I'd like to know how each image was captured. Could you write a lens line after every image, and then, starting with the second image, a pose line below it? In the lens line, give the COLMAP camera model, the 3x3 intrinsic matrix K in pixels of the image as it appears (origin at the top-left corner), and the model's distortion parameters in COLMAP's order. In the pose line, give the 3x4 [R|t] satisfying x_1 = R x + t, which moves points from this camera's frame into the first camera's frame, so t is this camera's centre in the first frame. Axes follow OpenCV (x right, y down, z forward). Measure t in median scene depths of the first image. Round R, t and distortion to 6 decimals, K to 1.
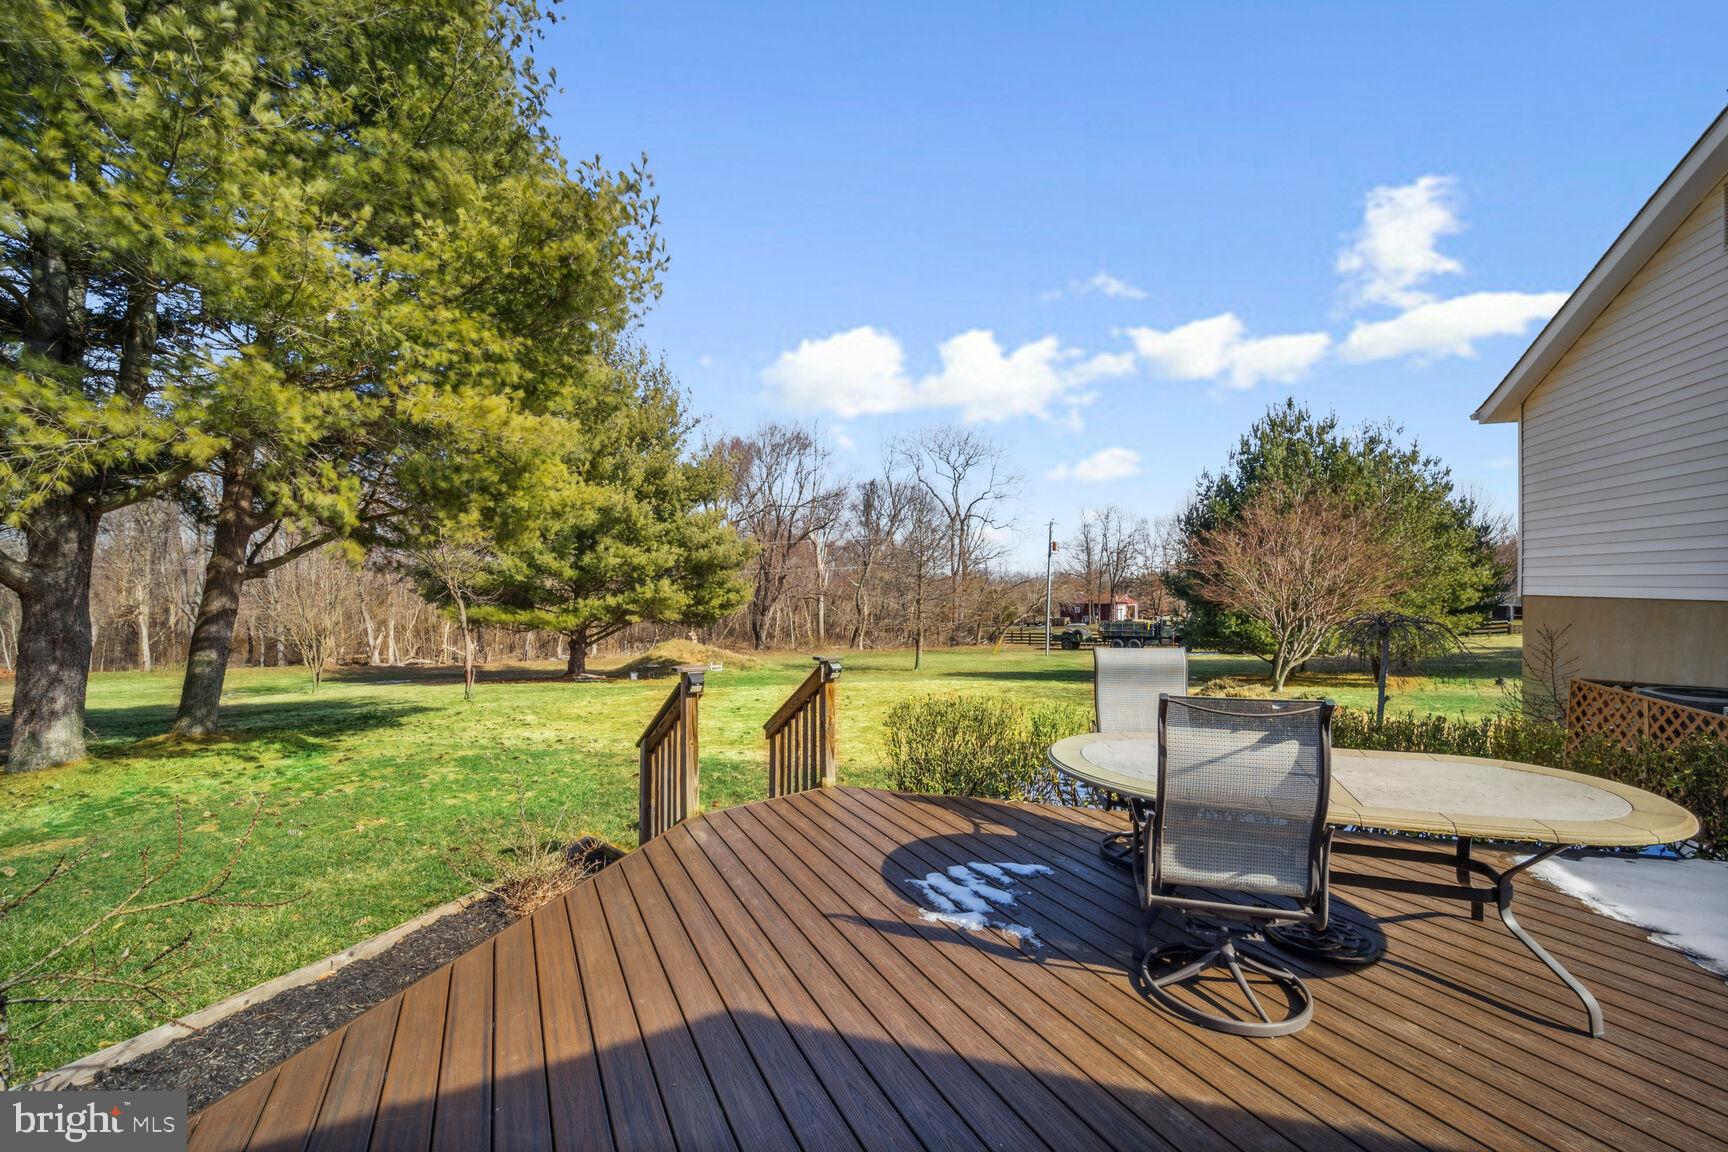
lens RADIAL K [[715.1, 0, 864.0], [0, 715.1, 576.0], [0, 0, 1]] dist [-0.012921, -0.000018]
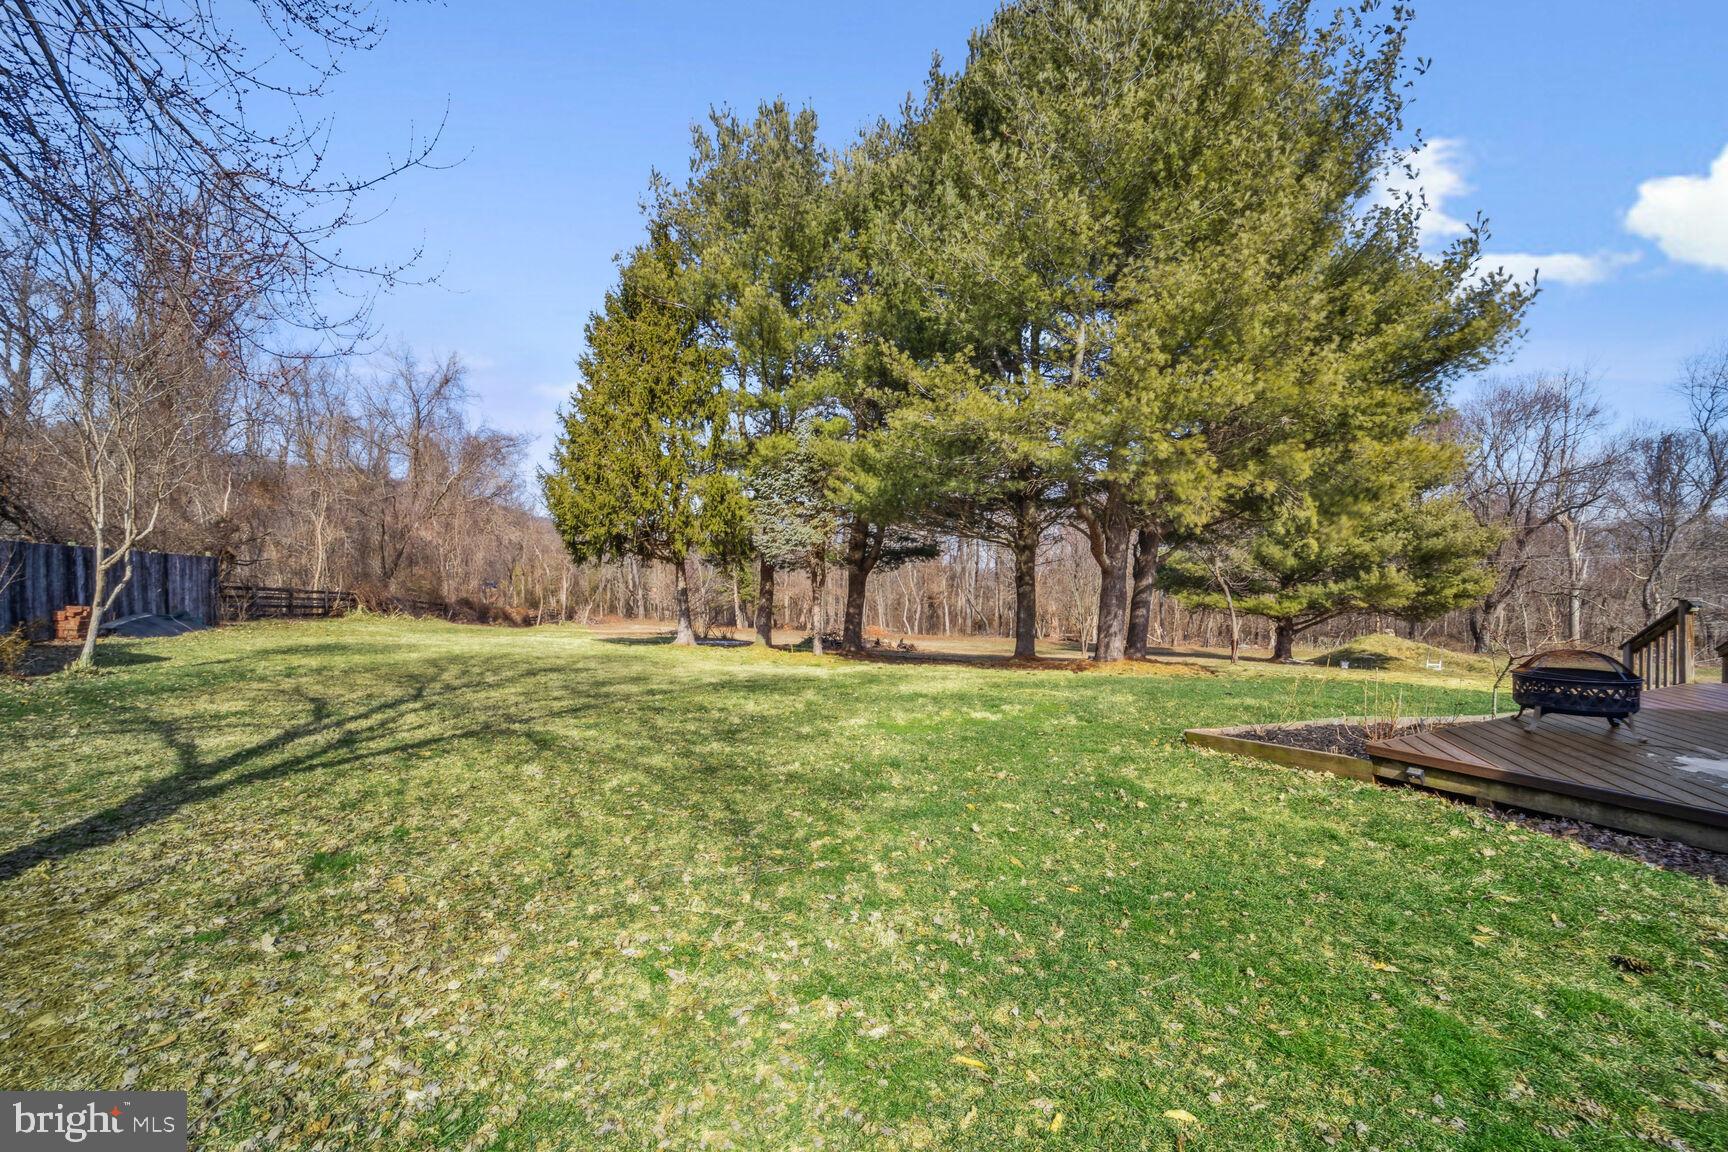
lens RADIAL K [[715.1, 0, 864.0], [0, 715.1, 576.0], [0, 0, 1]] dist [-0.012921, -0.000018]
pose [[0.685409, -0.002557, -0.728154, -0.056099], [0.002674, 0.999996, -0.000995, 0.014561], [0.728154, -0.001265, 0.685413, -0.195219]]
